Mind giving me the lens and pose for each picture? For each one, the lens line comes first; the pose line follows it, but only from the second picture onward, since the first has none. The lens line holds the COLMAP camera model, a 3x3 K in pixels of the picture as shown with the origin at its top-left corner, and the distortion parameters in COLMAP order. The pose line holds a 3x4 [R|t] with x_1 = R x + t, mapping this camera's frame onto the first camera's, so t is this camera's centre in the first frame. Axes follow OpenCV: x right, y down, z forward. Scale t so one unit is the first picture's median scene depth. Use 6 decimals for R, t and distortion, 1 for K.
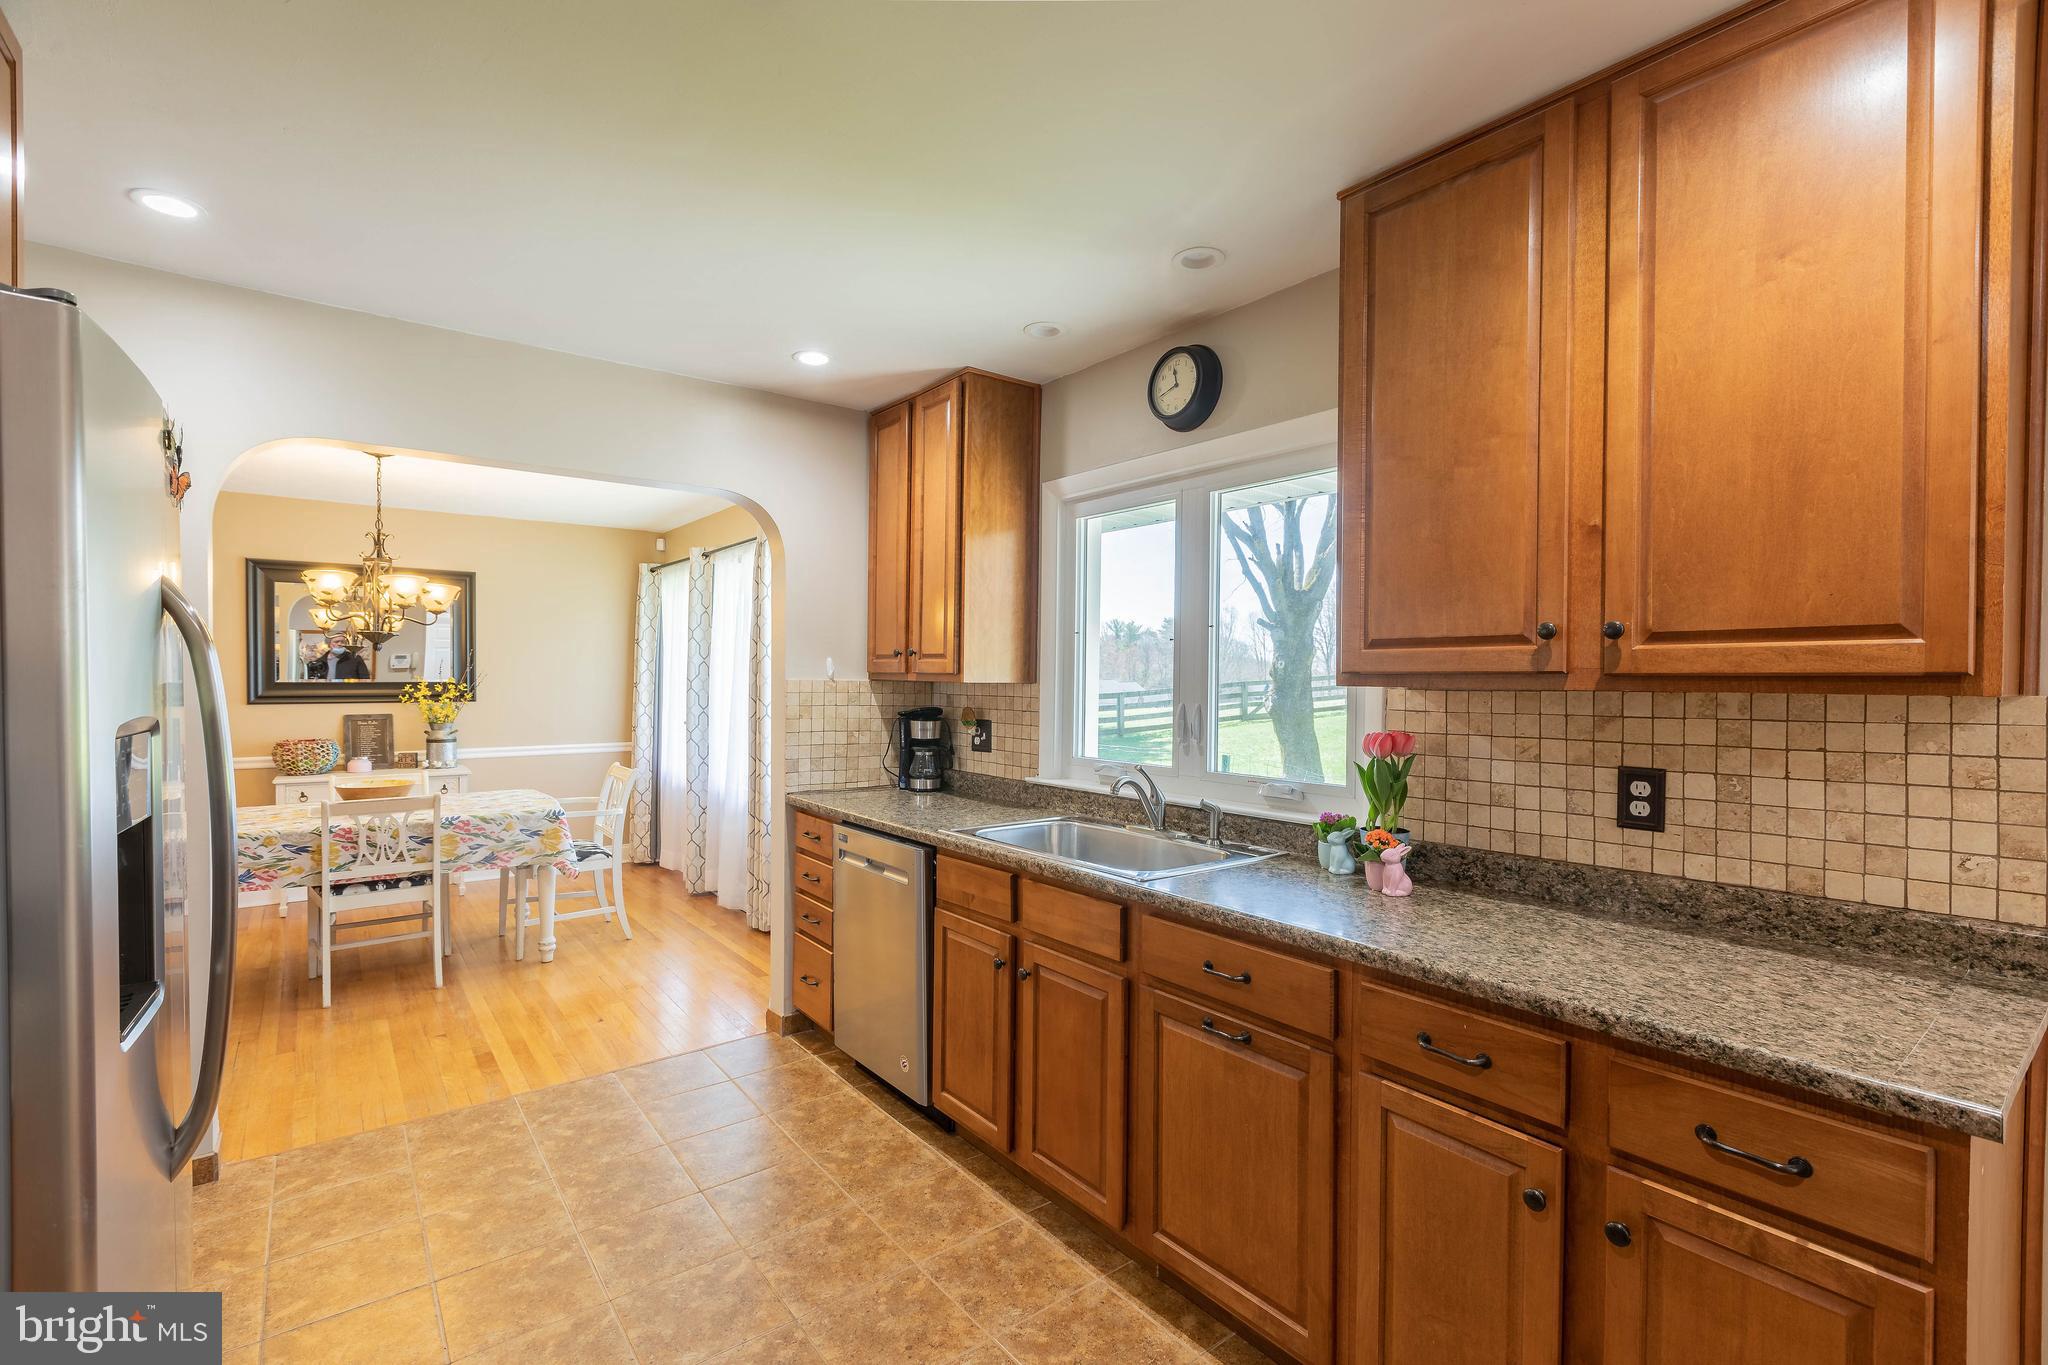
lens RADIAL K [[916.9, 0, 1042.1], [0, 916.9, 681.6], [0, 0, 1]] dist [0.002420, -0.000135]
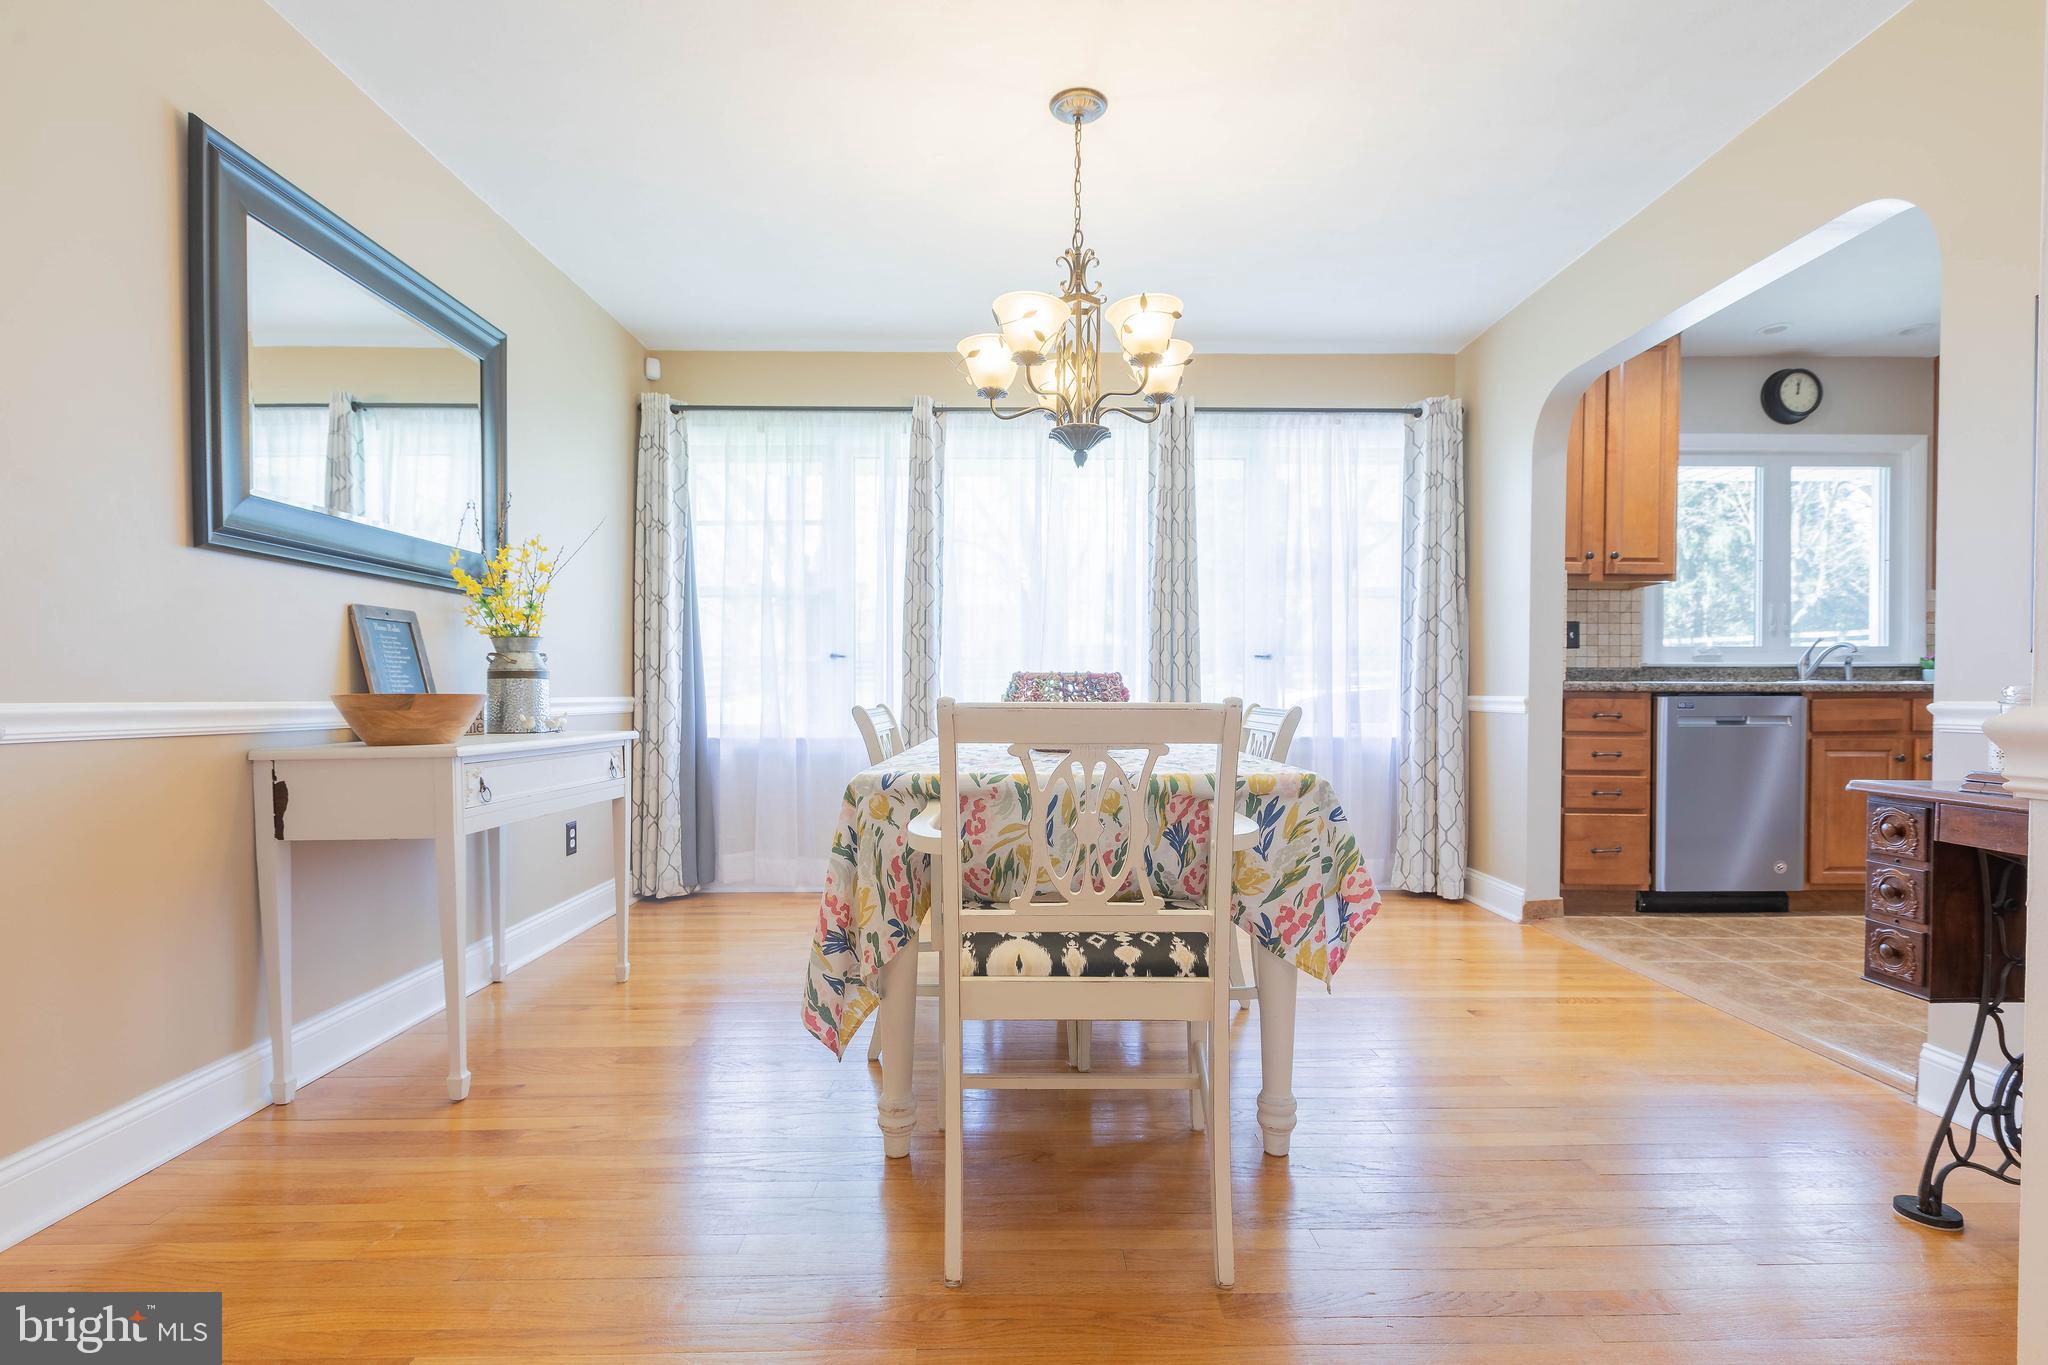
lens RADIAL K [[916.9, 0, 1048.8], [0, 916.9, 711.9], [0, 0, 1]] dist [0.002420, -0.000135]
pose [[0.605406, -0.025471, 0.795509, -1.409046], [0.011955, 0.999666, 0.022910, 0.123398], [-0.795827, -0.004360, 0.605508, 0.811132]]
